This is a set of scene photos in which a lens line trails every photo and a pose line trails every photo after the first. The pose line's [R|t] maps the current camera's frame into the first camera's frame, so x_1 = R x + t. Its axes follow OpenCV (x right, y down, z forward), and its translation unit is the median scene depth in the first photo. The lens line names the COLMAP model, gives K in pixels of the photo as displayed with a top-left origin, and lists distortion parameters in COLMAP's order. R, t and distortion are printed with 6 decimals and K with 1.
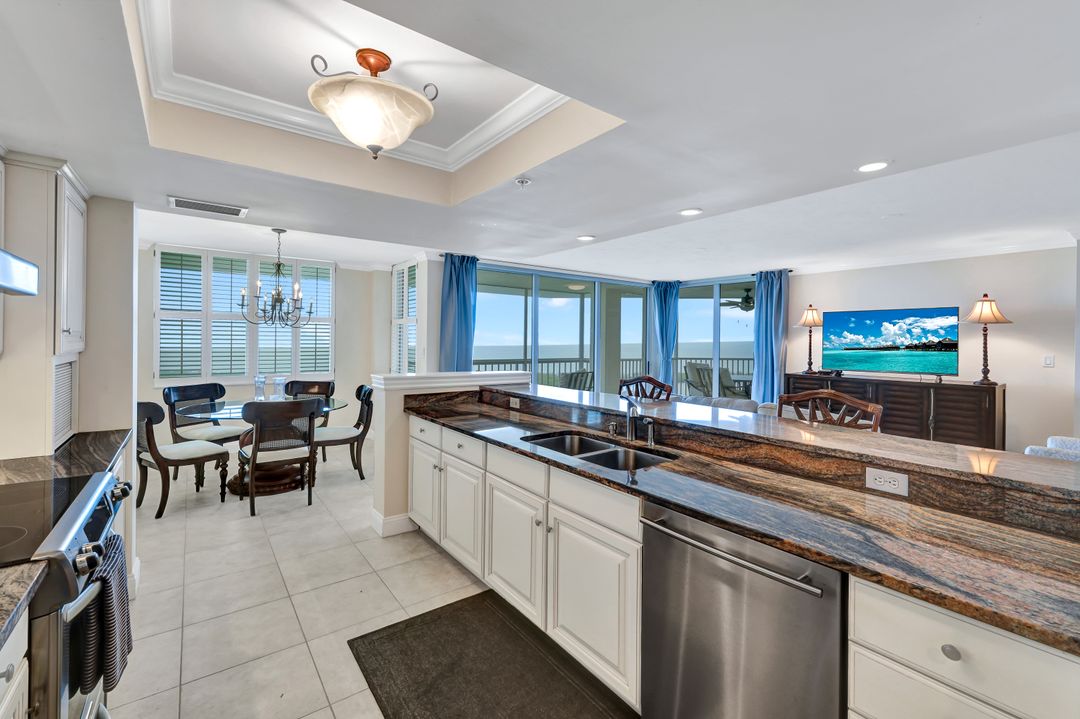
lens RADIAL K [[460.2, 0, 536.5], [0, 460.2, 342.2], [0, 0, 1]] dist [-0.000992, 0.000079]
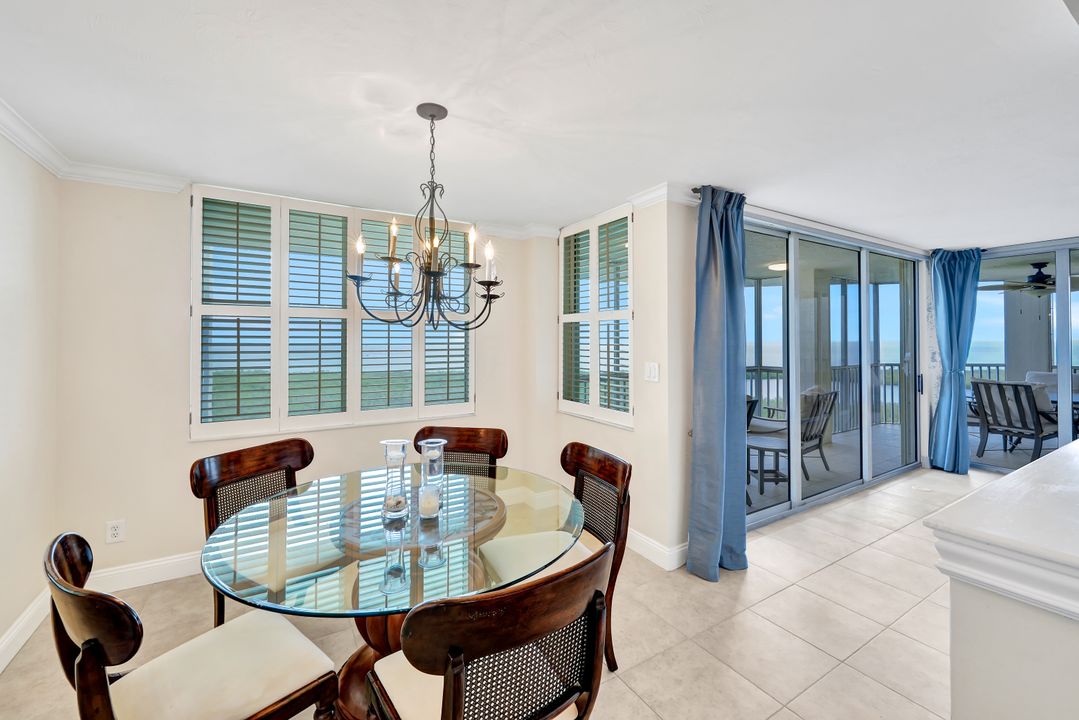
lens RADIAL K [[440.6, 0, 539.0], [0, 440.6, 337.2], [0, 0, 1]] dist [-0.001257, 0.000119]
pose [[0.996349, -0.014679, -0.084104, -0.345736], [0.013414, 0.999789, -0.015589, -0.012412], [0.084315, 0.014404, 0.996335, 0.476110]]
